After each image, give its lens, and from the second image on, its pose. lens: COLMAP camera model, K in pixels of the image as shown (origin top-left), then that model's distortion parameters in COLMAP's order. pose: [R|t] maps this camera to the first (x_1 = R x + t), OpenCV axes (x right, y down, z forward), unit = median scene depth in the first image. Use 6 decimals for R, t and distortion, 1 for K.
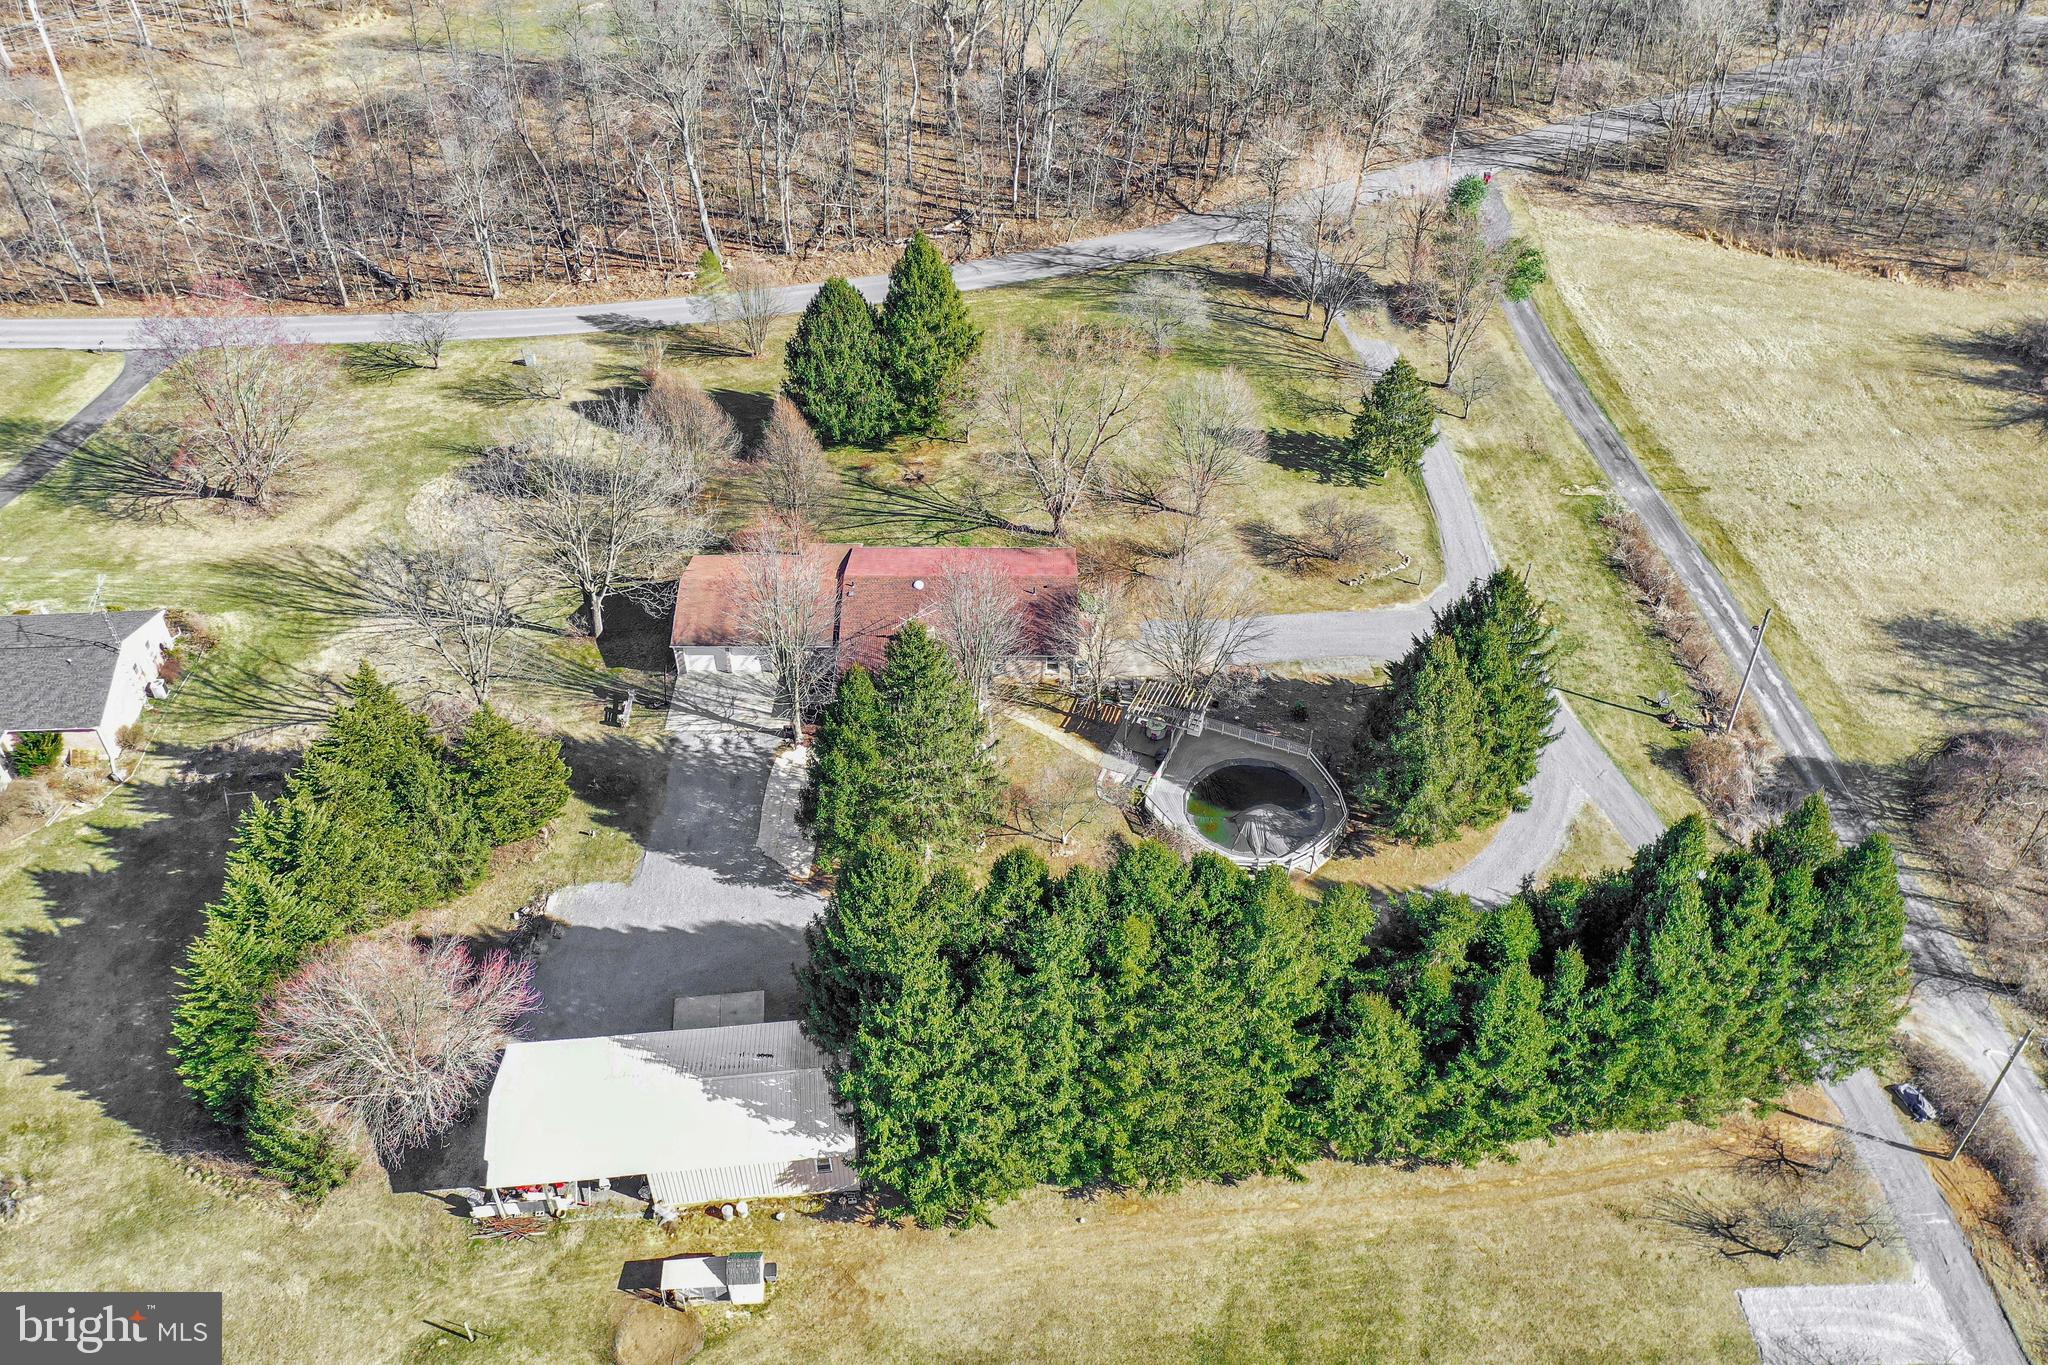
lens RADIAL K [[1613.4, 0, 1025.3], [0, 1613.4, 685.1], [0, 0, 1]] dist [-0.003806, -0.001400]
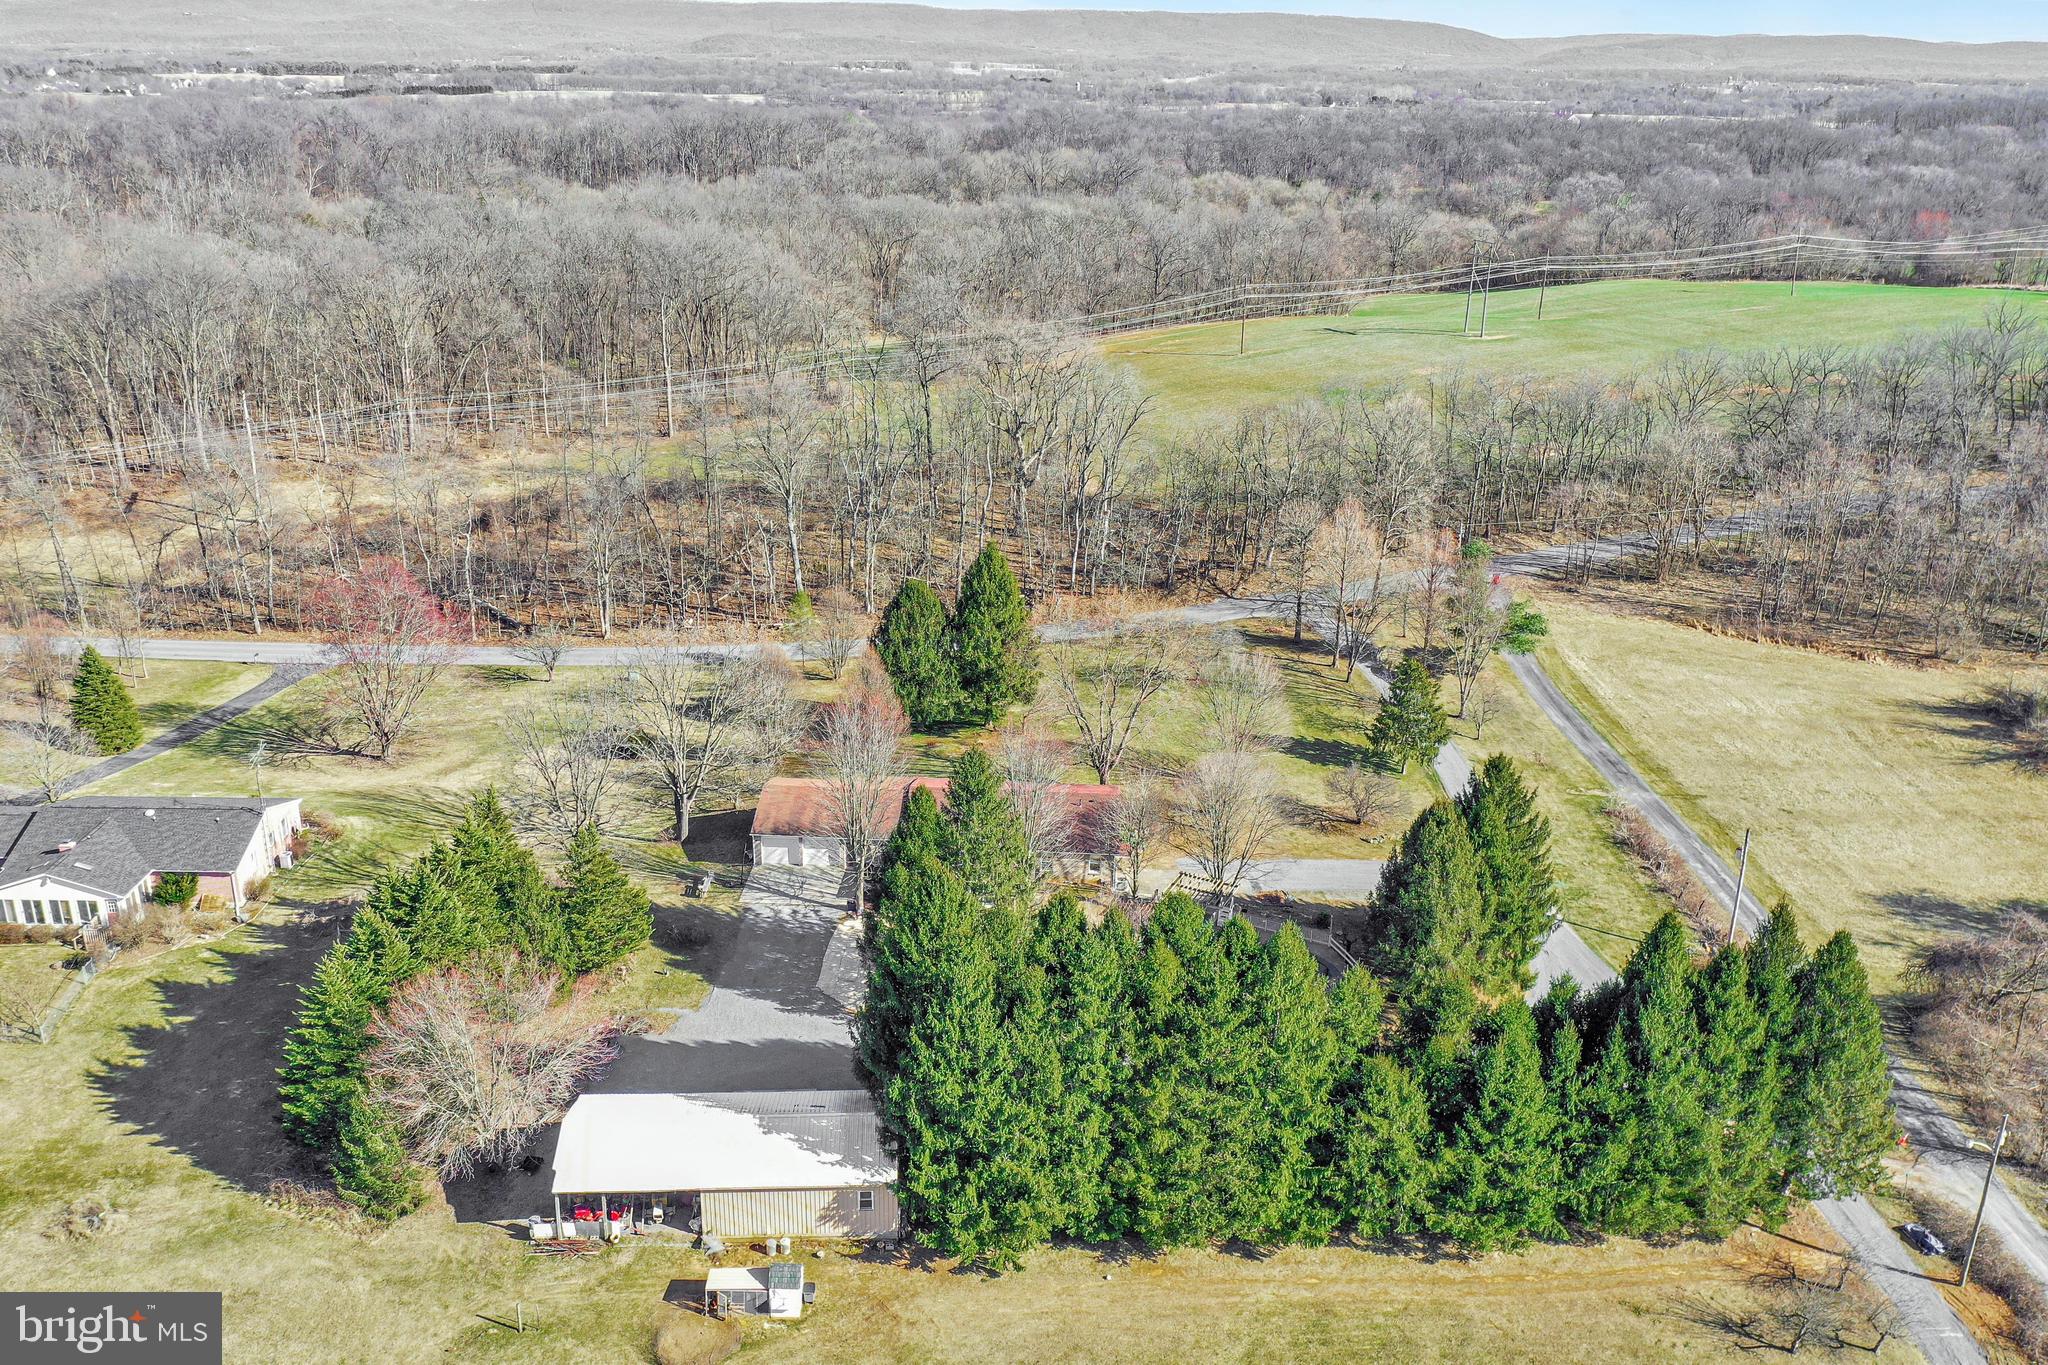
lens RADIAL K [[1664.2, 0, 1022.9], [0, 1664.2, 747.7], [0, 0, 1]] dist [-0.000881, -0.006122]
pose [[0.998782, 0.035905, -0.033844, 0.003218], [-0.044779, 0.947665, -0.316110, 0.269084], [0.020723, 0.317240, 0.948119, -0.096872]]
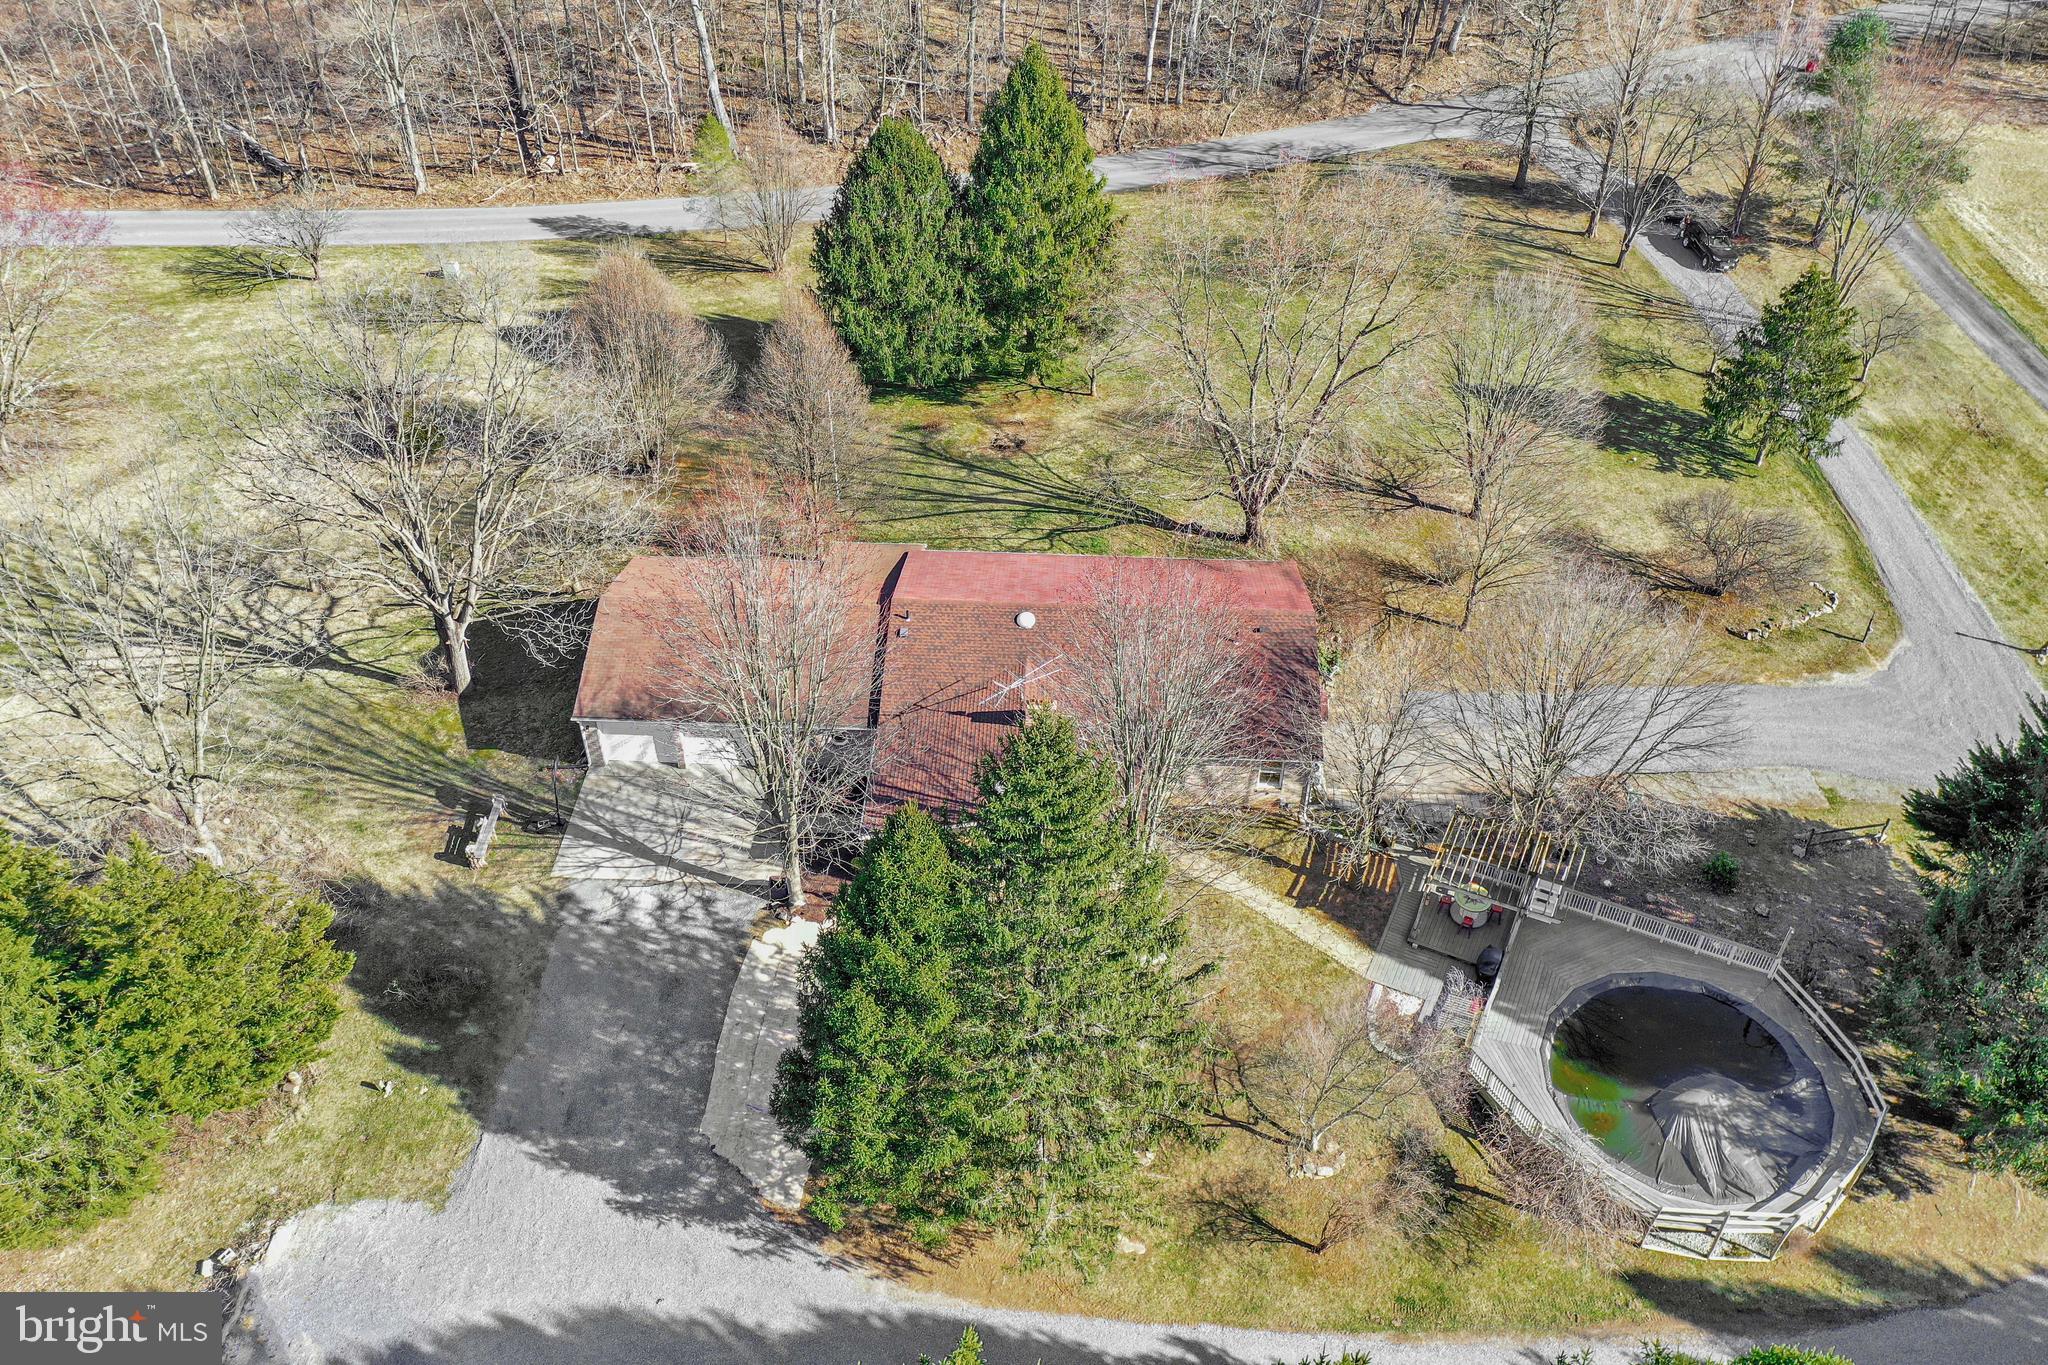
lens RADIAL K [[1571.6, 0, 1020.2], [0, 1571.6, 659.8], [0, 0, 1]] dist [0.007792, -0.012727]
pose [[0.999042, 0.030510, -0.031369, -0.051082], [-0.031336, 0.999165, -0.026209, -0.034323], [0.030543, 0.027167, 0.999164, 0.463992]]
